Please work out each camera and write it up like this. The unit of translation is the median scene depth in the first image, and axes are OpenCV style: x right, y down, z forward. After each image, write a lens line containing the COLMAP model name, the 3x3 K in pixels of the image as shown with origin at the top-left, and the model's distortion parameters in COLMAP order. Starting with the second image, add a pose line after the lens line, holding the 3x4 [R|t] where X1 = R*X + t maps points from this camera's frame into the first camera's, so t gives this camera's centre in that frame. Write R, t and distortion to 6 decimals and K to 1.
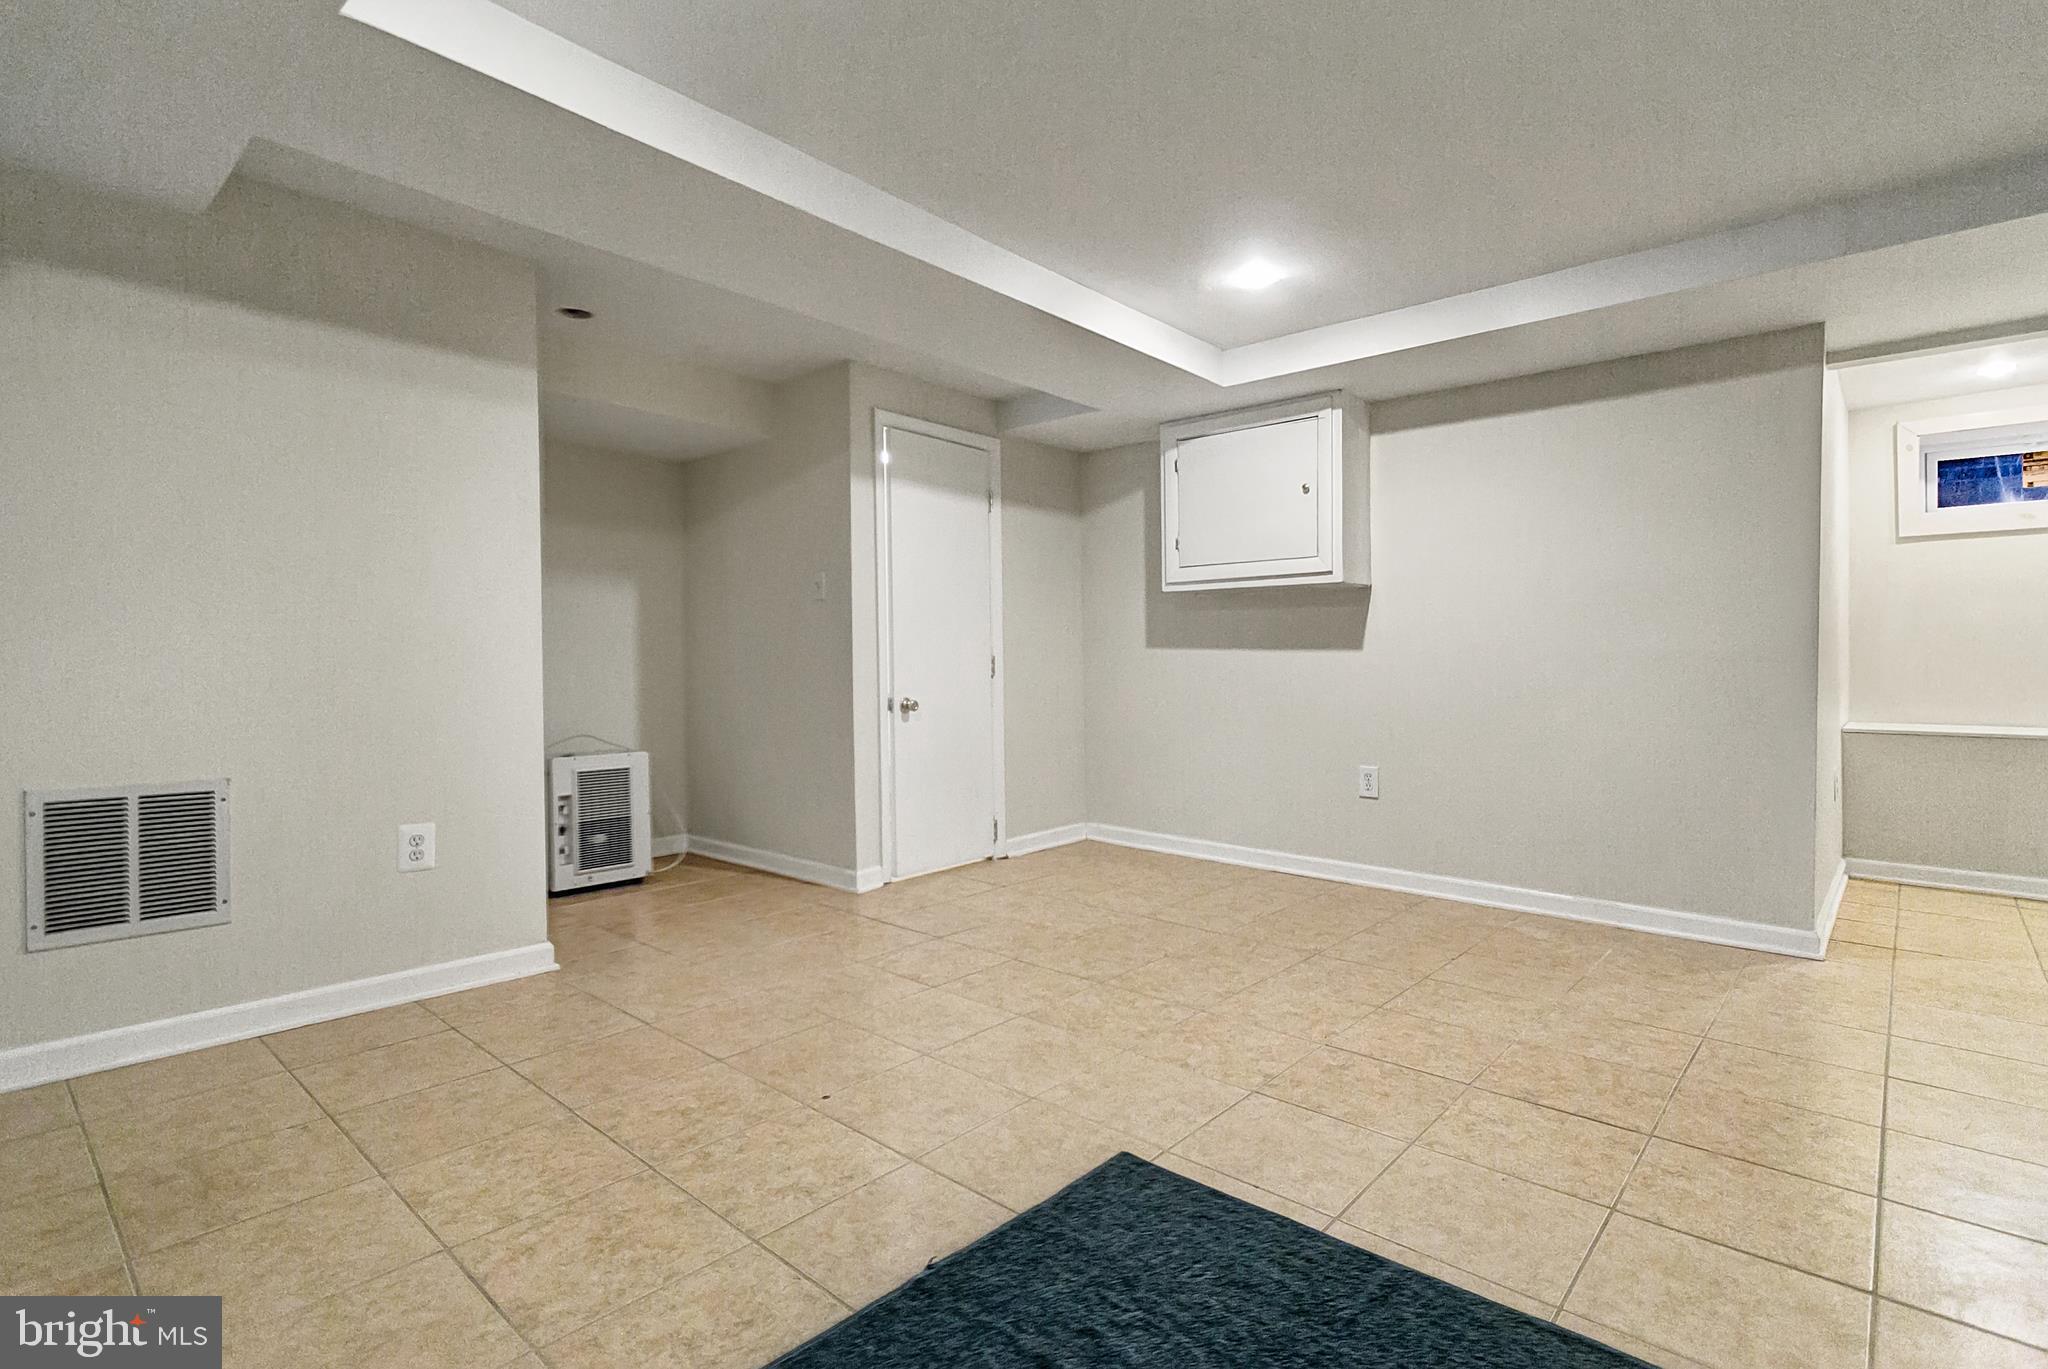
lens RADIAL K [[970.4, 0, 1036.2], [0, 970.4, 674.0], [0, 0, 1]] dist [0.006715, -0.005349]
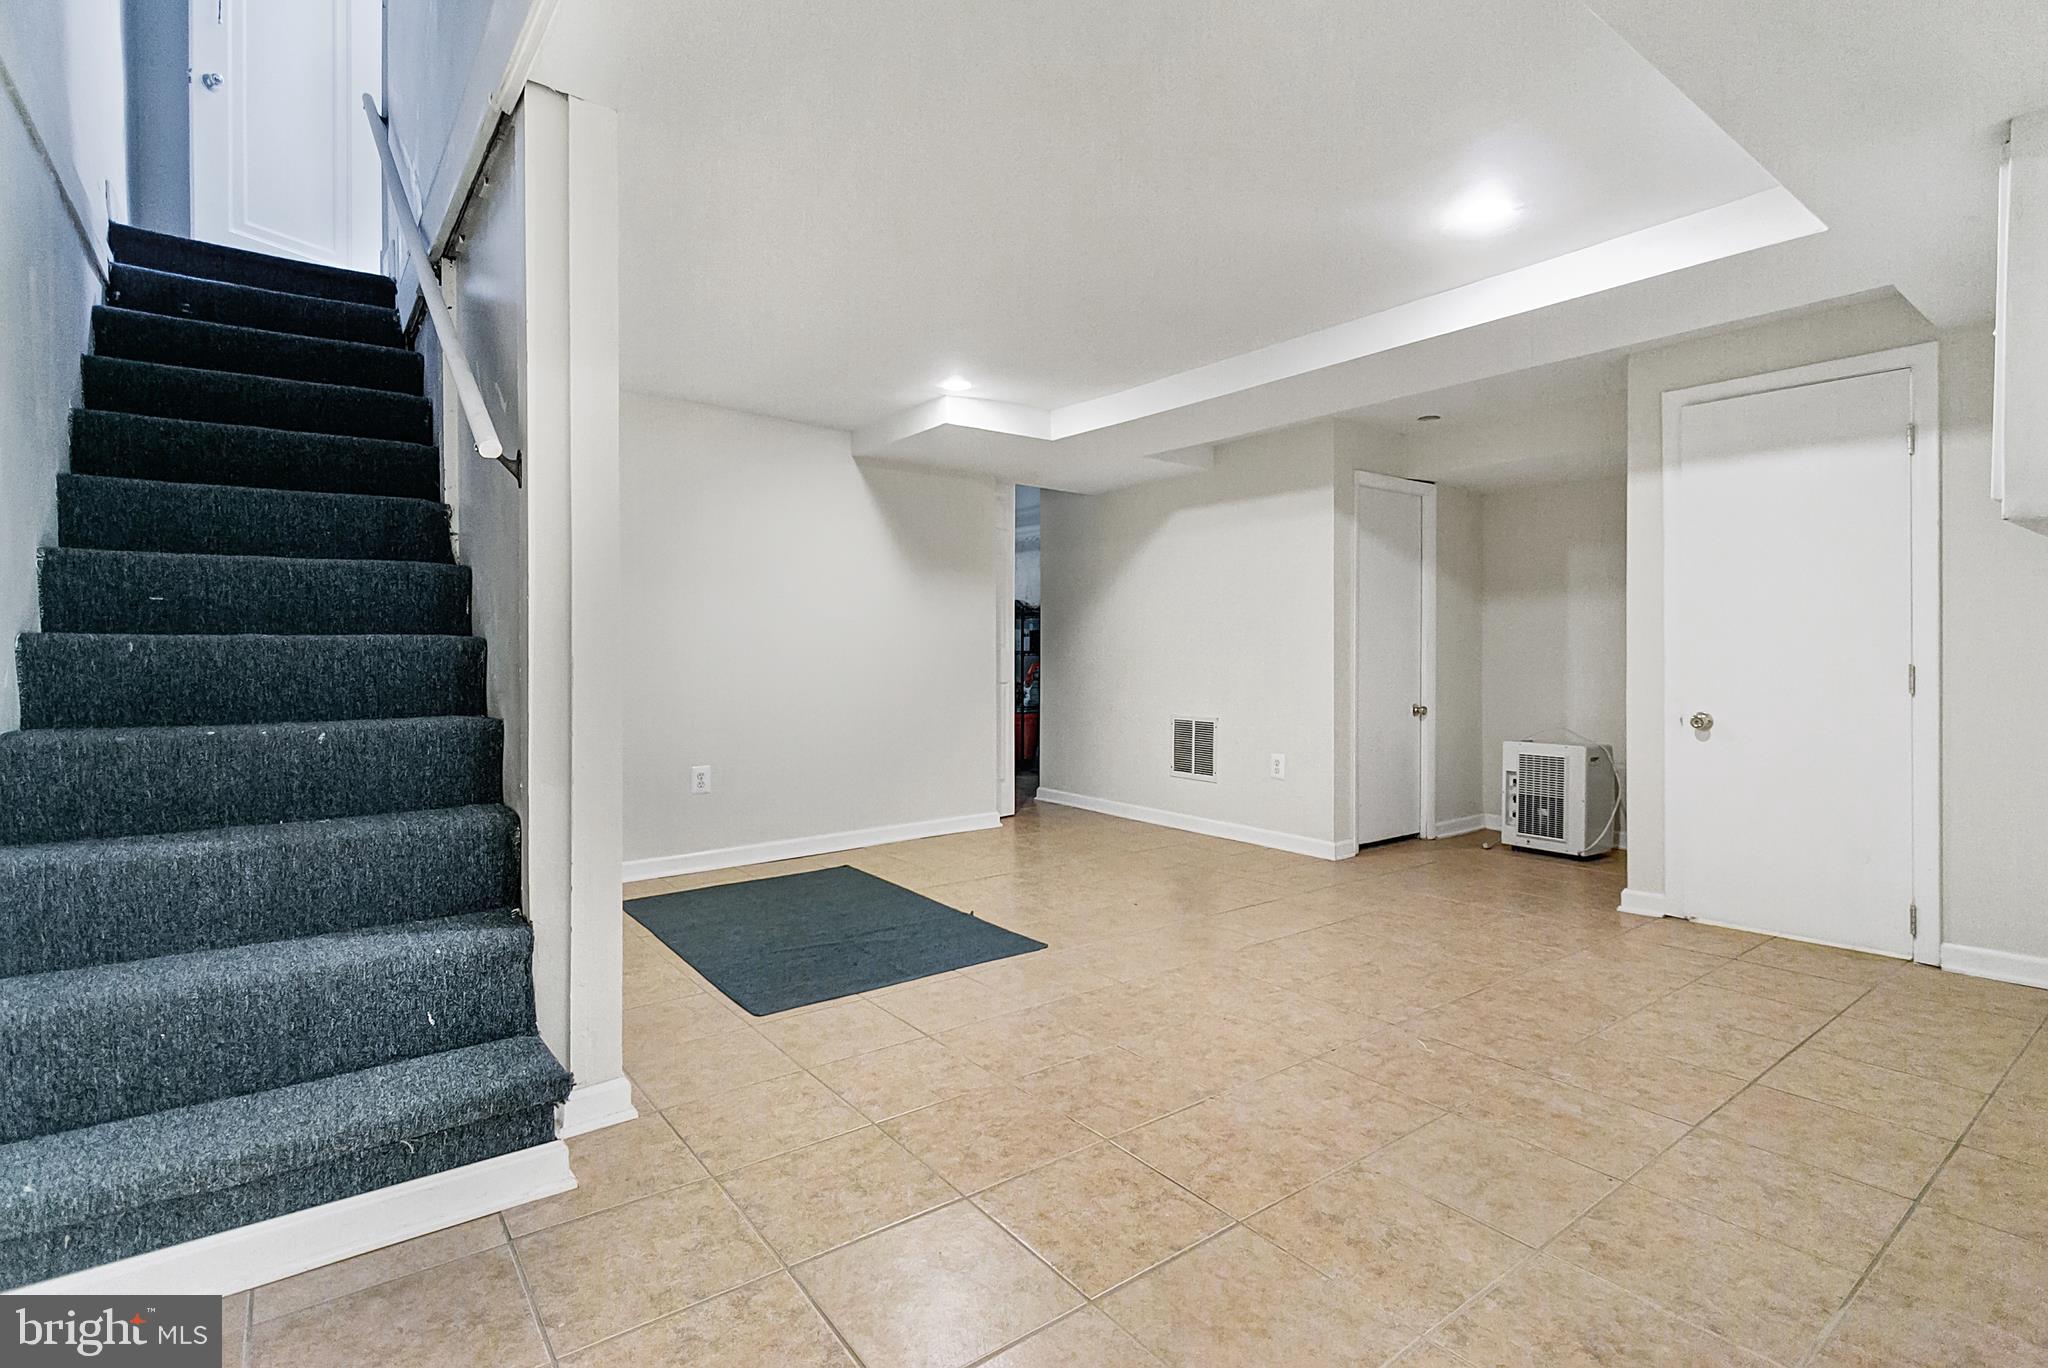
lens RADIAL K [[970.4, 0, 1038.1], [0, 970.4, 671.1], [0, 0, 1]] dist [0.006715, -0.005349]
pose [[-0.178166, 0.017386, -0.983847, 1.322284], [-0.013512, 0.999706, 0.020113, -0.034833], [0.983908, 0.016877, -0.177879, 0.923271]]
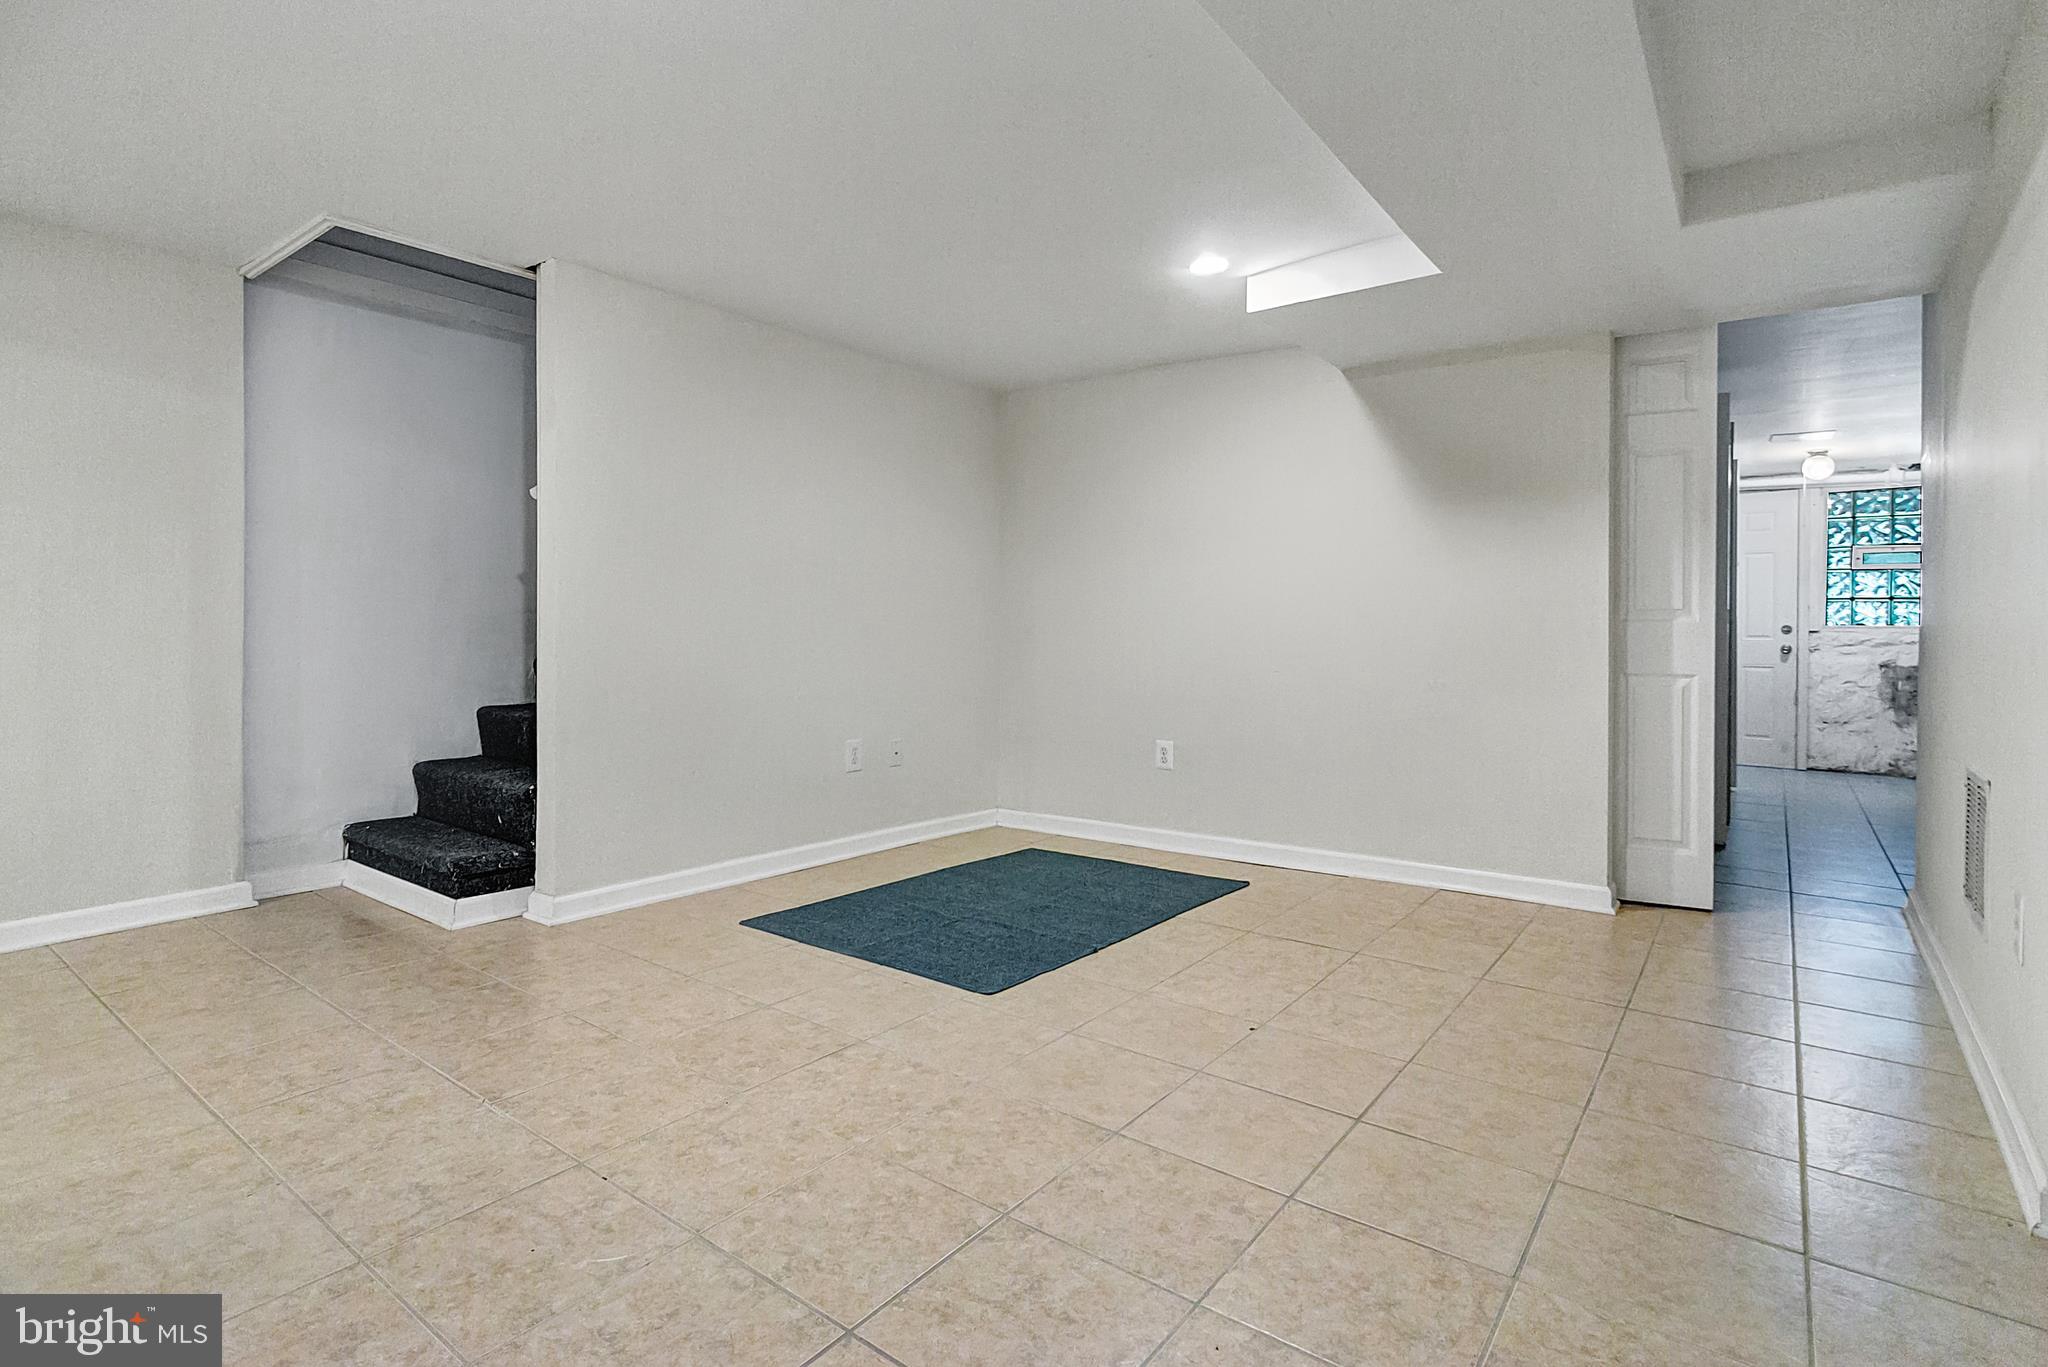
lens RADIAL K [[1024.9, 0, 1014.2], [0, 1024.9, 632.2], [0, 0, 1]] dist [-0.002105, -0.001048]
pose [[-0.997523, -0.009835, -0.069644, 0.116567], [-0.010773, 0.999856, 0.013098, -0.026887], [0.069505, 0.013816, -0.997486, 1.744629]]
